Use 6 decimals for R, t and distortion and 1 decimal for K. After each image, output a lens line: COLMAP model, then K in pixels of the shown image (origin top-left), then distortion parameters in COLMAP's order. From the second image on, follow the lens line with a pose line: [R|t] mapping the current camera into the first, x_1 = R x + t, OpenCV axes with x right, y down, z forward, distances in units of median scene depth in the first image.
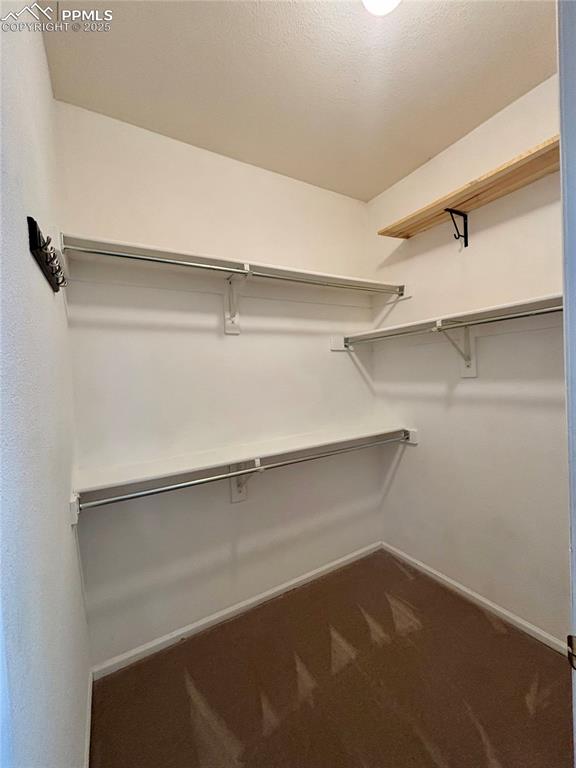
lens RADIAL K [[311.4, 0, 288.8], [0, 311.4, 384.6], [0, 0, 1]] dist [0.000401, -0.000344]
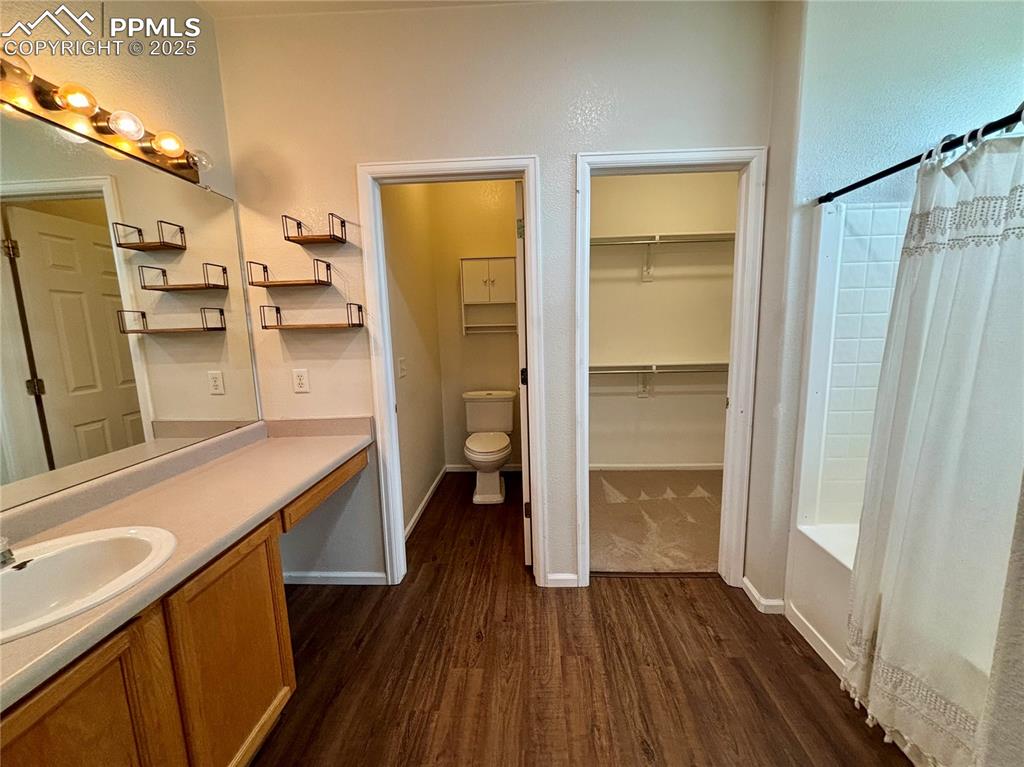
lens RADIAL K [[415.2, 0, 512.1], [0, 415.2, 383.1], [0, 0, 1]] dist [0.000401, -0.000344]
pose [[0.836288, 0.108014, -0.537546, 0.416108], [-0.023013, 0.986454, 0.162415, 0.003338], [0.547808, -0.123455, 0.827445, -1.086600]]
